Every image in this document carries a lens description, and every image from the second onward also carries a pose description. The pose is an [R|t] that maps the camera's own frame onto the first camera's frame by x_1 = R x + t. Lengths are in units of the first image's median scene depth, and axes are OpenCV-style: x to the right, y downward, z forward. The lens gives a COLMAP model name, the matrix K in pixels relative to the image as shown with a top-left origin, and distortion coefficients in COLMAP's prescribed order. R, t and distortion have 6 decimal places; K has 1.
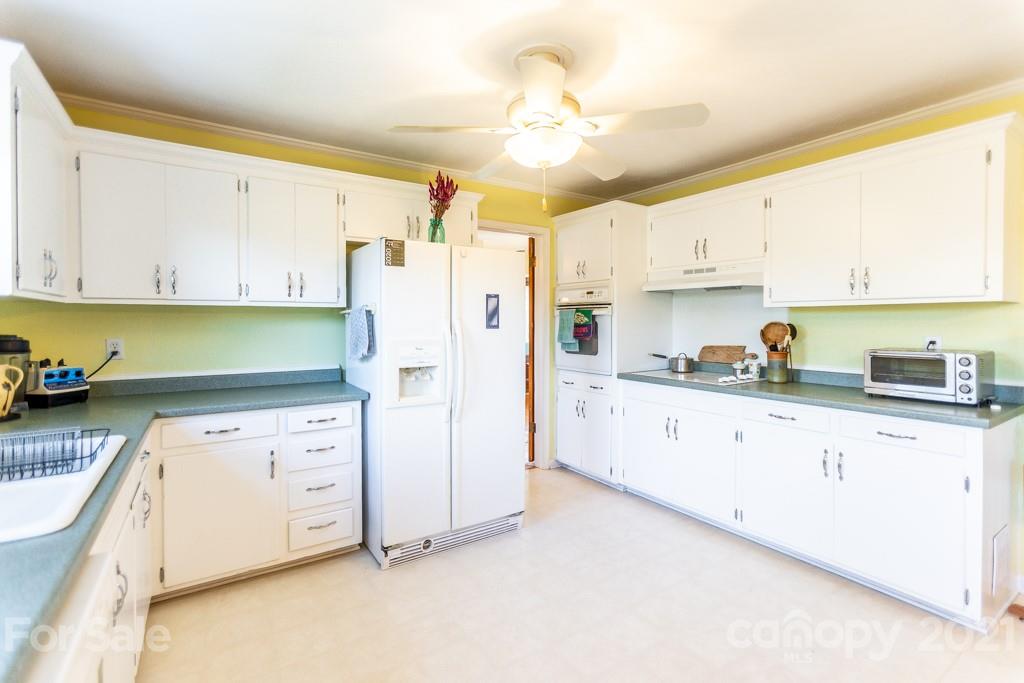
lens RADIAL K [[467.6, 0, 508.8], [0, 467.6, 330.9], [0, 0, 1]] dist [-0.002340, 0.002579]
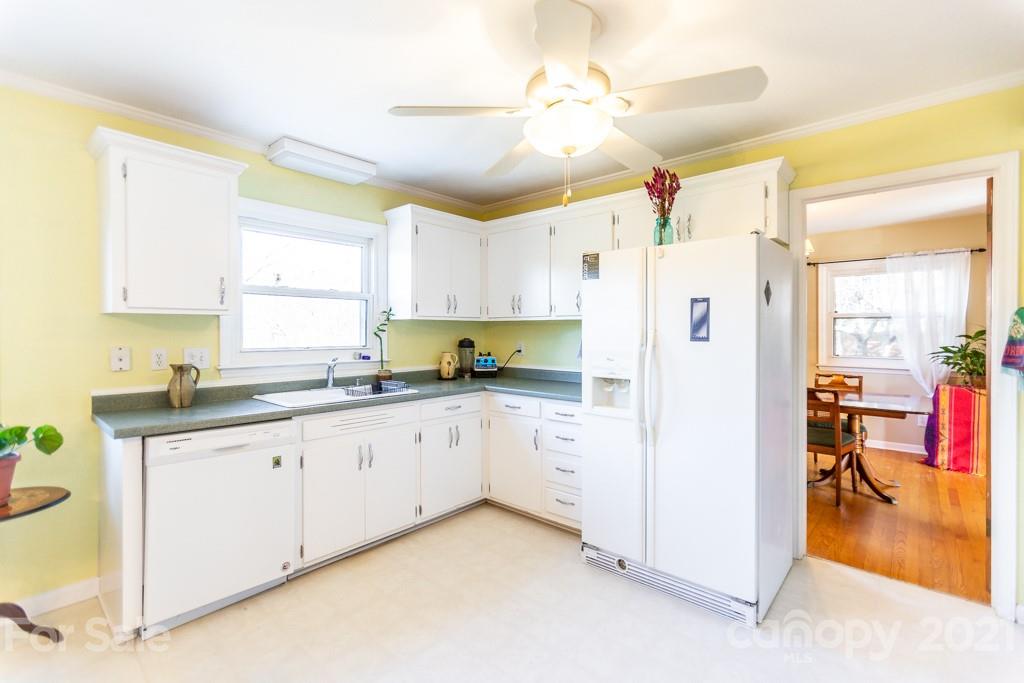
lens RADIAL K [[467.6, 0, 508.3], [0, 467.6, 338.9], [0, 0, 1]] dist [-0.002340, 0.002579]
pose [[0.261216, 0.017257, -0.965126, 0.706295], [-0.020114, 0.999720, 0.012432, -0.013701], [0.965071, 0.016165, 0.261491, 0.535018]]
